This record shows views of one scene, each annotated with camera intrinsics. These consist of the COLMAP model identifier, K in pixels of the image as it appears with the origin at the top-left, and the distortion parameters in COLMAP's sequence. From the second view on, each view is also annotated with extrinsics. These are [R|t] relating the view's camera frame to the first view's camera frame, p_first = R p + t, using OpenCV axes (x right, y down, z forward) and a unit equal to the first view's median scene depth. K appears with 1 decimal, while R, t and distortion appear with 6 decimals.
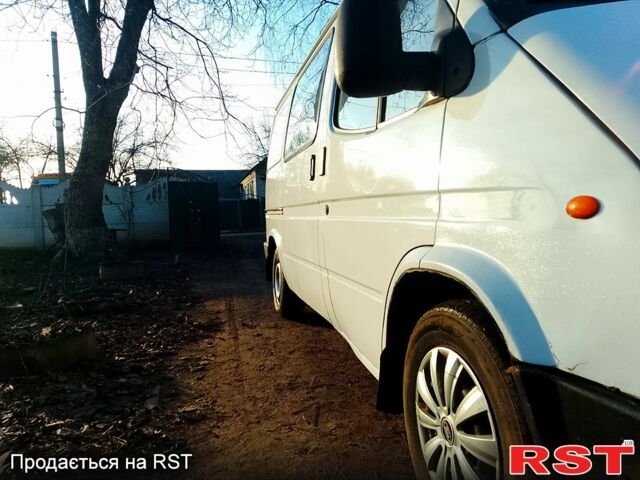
lens RADIAL K [[479.8, 0, 320.0], [0, 479.8, 240.0], [0, 0, 1]] dist [-0.001331, -0.003511]
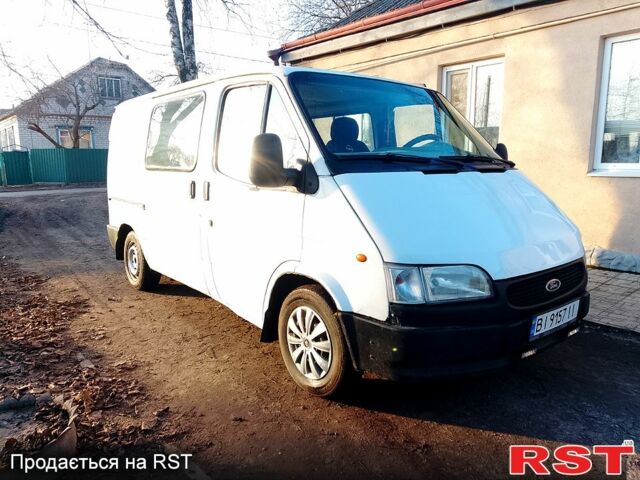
lens RADIAL K [[495.6, 0, 329.0], [0, 495.6, 239.4], [0, 0, 1]] dist [-0.005621, -0.006339]
pose [[0.892990, -0.046466, 0.447671, -0.635001], [-0.002087, 0.994218, 0.107358, -0.324879], [-0.450071, -0.096804, 0.887730, -1.029919]]
